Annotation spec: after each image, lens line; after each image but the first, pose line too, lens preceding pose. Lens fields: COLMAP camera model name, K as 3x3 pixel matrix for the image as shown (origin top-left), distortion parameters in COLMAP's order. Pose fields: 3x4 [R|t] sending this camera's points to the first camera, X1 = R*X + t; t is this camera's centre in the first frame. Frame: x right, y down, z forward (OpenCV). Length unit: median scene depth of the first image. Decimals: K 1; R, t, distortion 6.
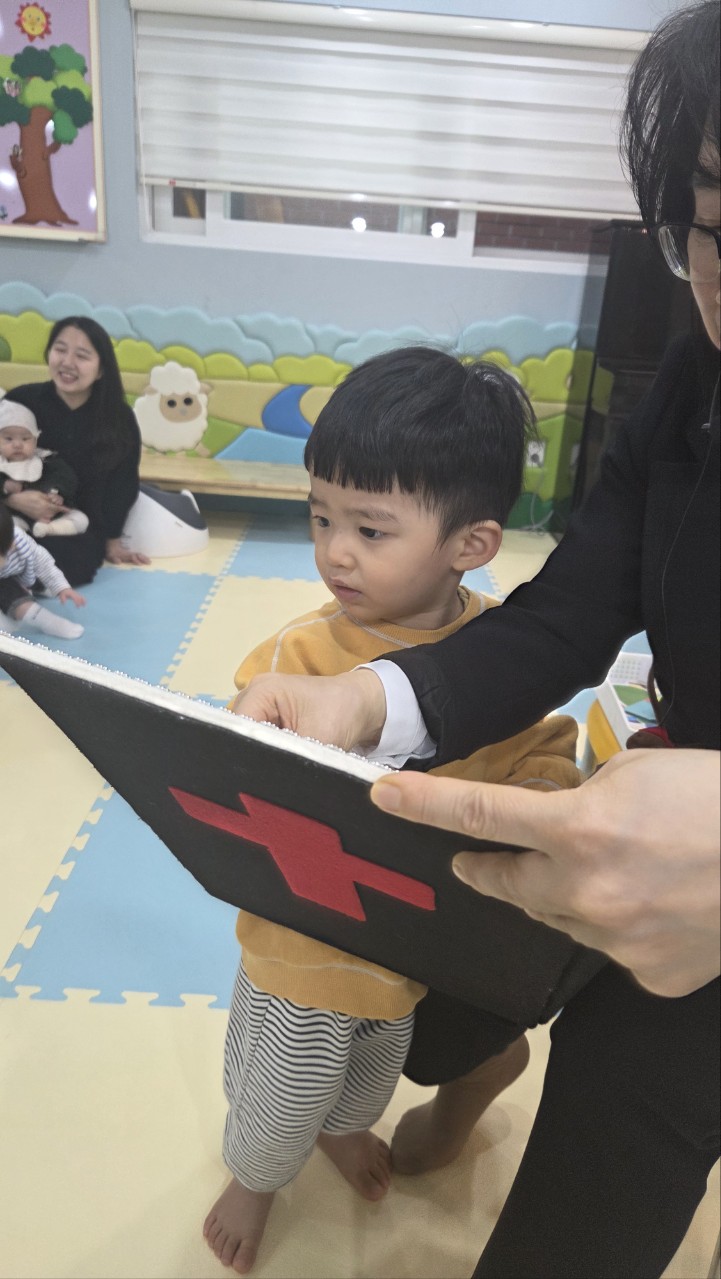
lens RADIAL K [[913.0, 0, 361.2], [0, 913.0, 651.0], [0, 0, 1]] dist [0.045044, -0.032891]
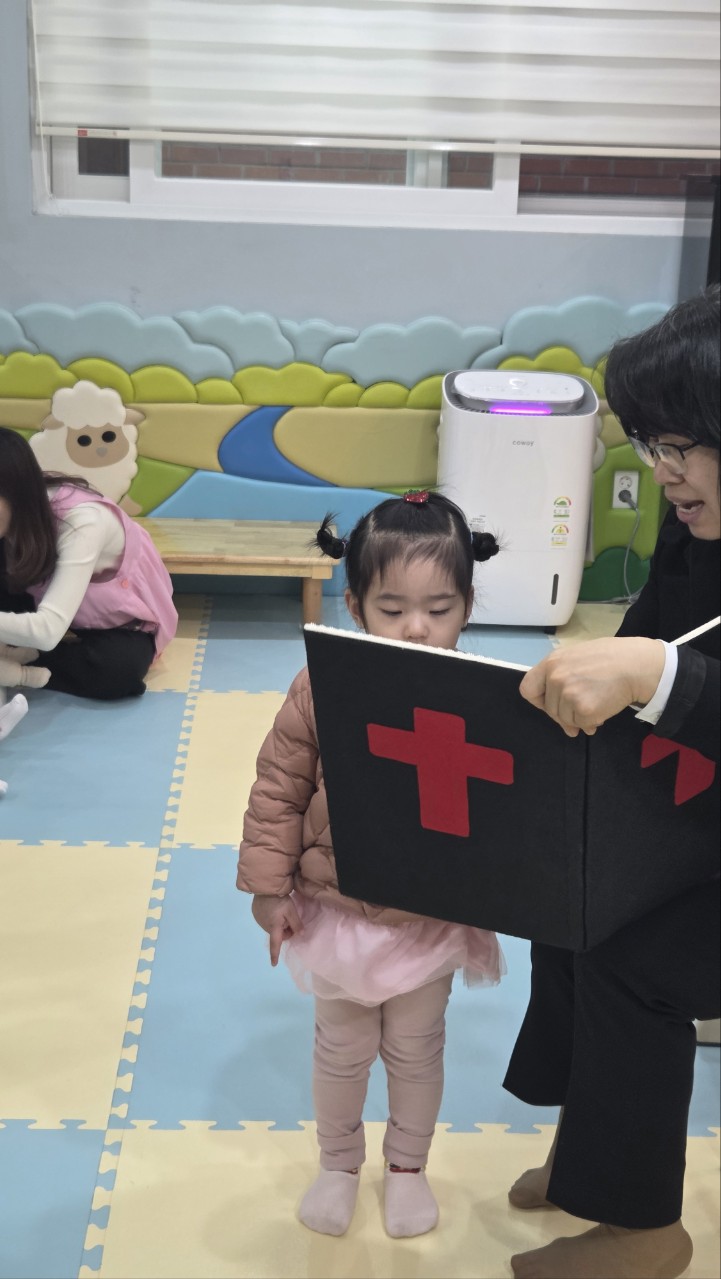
lens RADIAL K [[1747.8, 0, 340.8], [0, 1747.8, 652.9], [0, 0, 1]] dist [0.077466, 0.000000]
pose [[0.998928, -0.043239, 0.016558, -0.047321], [0.044589, 0.994718, -0.092451, 0.014142], [-0.012473, 0.093091, 0.995580, -0.281458]]
